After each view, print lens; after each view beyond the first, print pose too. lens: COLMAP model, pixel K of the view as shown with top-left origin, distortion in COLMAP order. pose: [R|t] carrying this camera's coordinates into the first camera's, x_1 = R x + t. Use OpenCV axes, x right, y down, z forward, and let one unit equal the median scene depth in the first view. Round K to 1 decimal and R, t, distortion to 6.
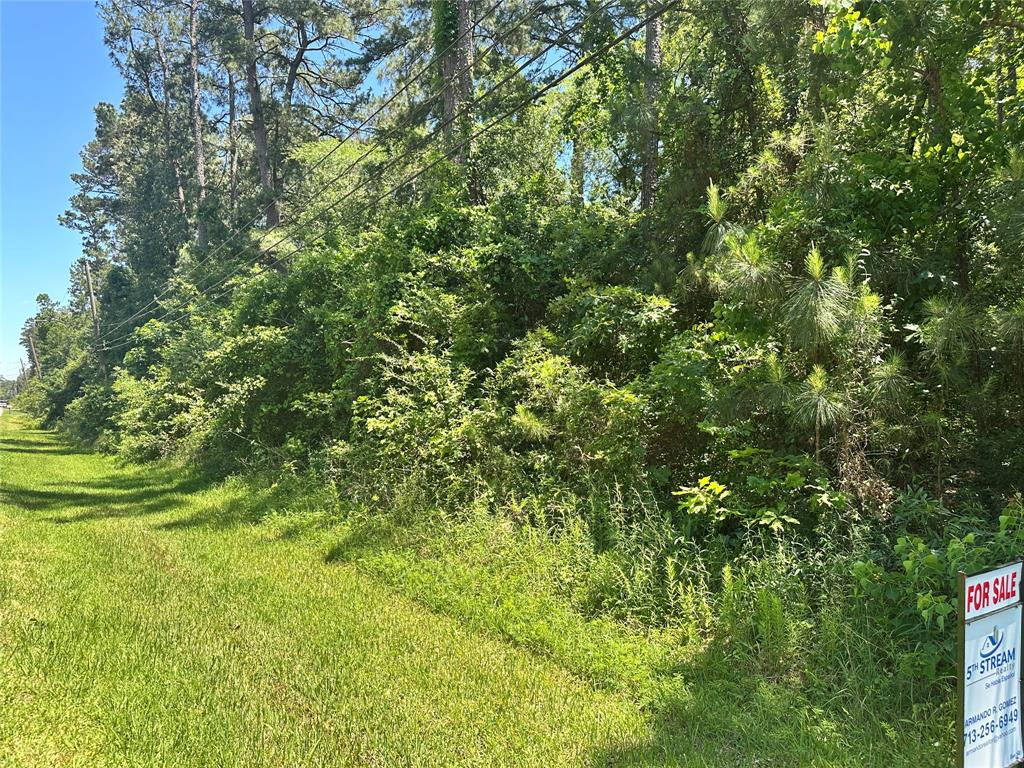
lens RADIAL K [[746.8, 0, 512.0], [0, 746.8, 384.0], [0, 0, 1]] dist [0.006445, 0.000530]
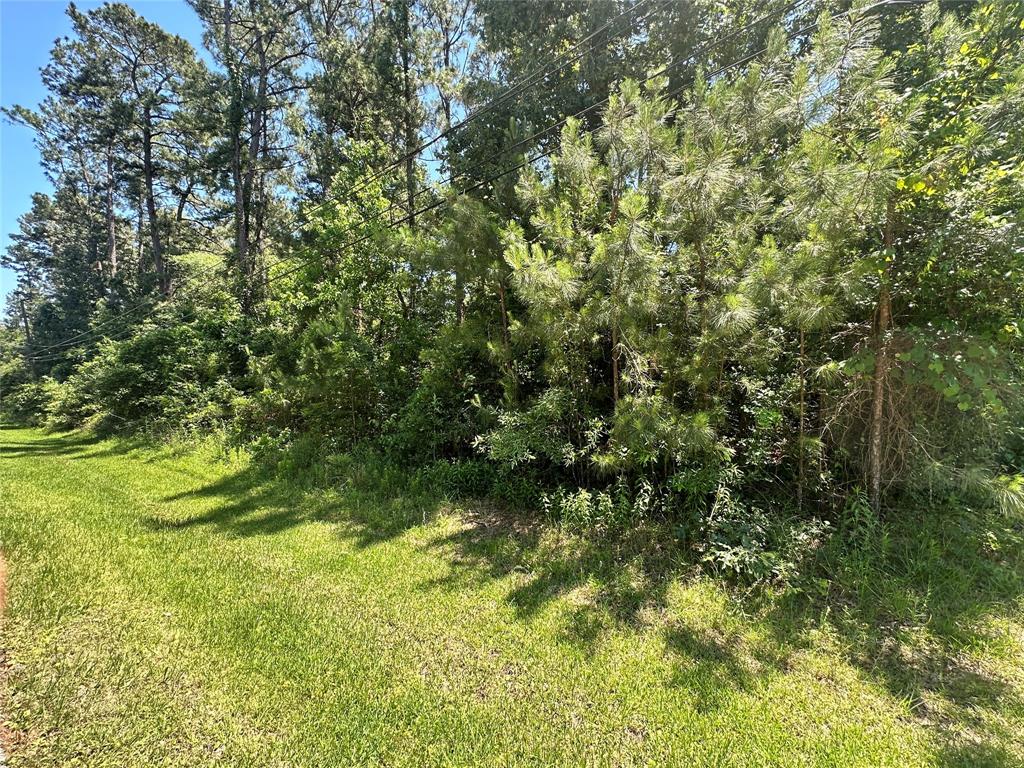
lens RADIAL K [[441.7, 0, 512.0], [0, 441.7, 384.0], [0, 0, 1]] dist [-0.003794, -0.000154]
pose [[0.946988, 0.014983, 0.320921, 0.162349], [-0.014942, 0.999885, -0.002590, -0.018646], [-0.320922, -0.002343, 0.947103, -0.298821]]
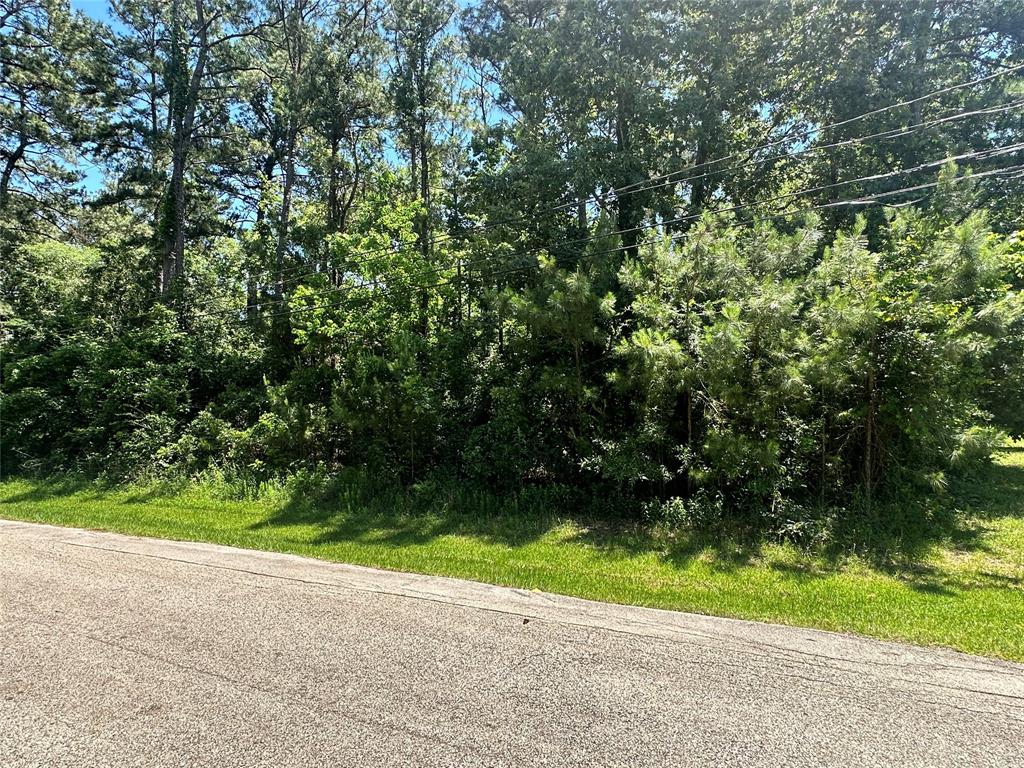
lens RADIAL K [[571.6, 0, 510.5], [0, 571.6, 380.7], [0, 0, 1]] dist [0.002401, -0.000776]
pose [[0.871925, 0.055079, 0.486531, -0.009432], [-0.024486, 0.997315, -0.069021, -0.017133], [-0.489026, 0.048268, 0.870933, -0.381834]]
